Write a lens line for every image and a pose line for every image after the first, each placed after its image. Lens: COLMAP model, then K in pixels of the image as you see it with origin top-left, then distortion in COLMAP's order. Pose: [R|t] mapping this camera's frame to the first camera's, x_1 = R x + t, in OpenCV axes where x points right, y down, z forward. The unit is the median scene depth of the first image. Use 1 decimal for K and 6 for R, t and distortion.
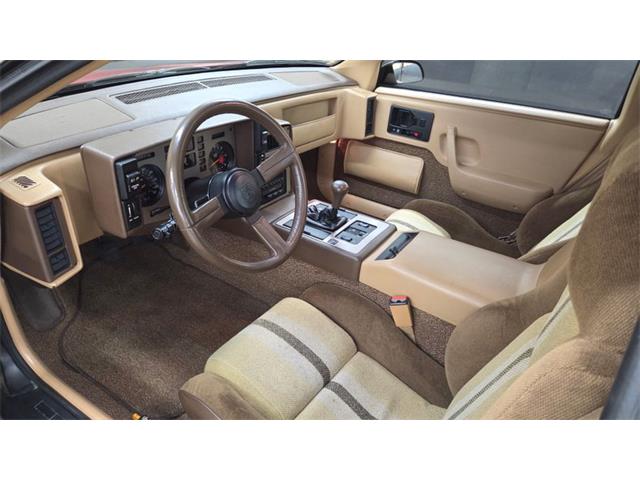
lens RADIAL K [[428.9, 0, 322.6], [0, 428.9, 245.8], [0, 0, 1]] dist [0.034261, -0.002933]
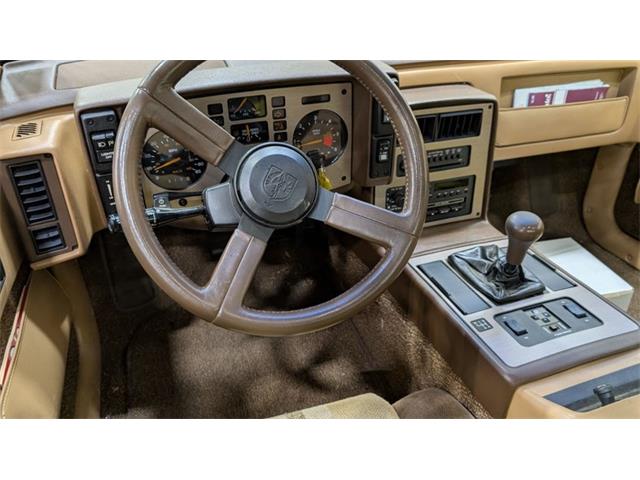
lens RADIAL K [[489.7, 0, 320.0], [0, 489.7, 240.0], [0, 0, 1]] dist [-0.001272, -0.006291]
pose [[0.780334, 0.234461, -0.579746, 0.192172], [-0.247874, 0.967086, 0.057473, -0.094525], [0.574140, 0.098856, 0.812767, 0.417143]]
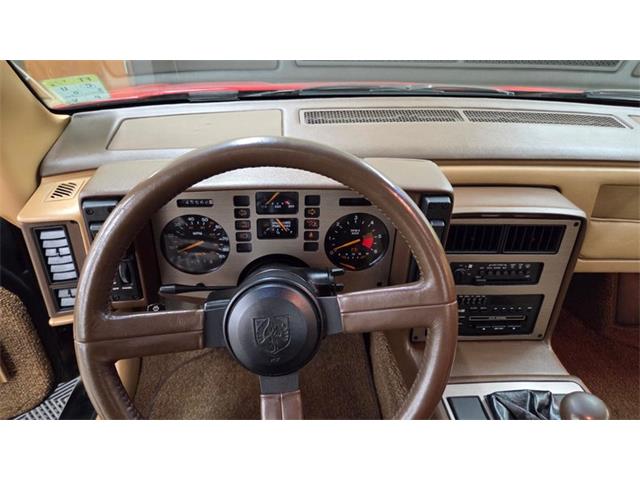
lens RADIAL K [[428.9, 0, 322.6], [0, 428.9, 245.8], [0, 0, 1]] dist [0.034261, -0.002933]
pose [[0.592759, 0.362190, -0.719344, 0.128627], [-0.396576, 0.908648, 0.130715, -0.235906], [0.700974, 0.207792, 0.682245, 0.558091]]
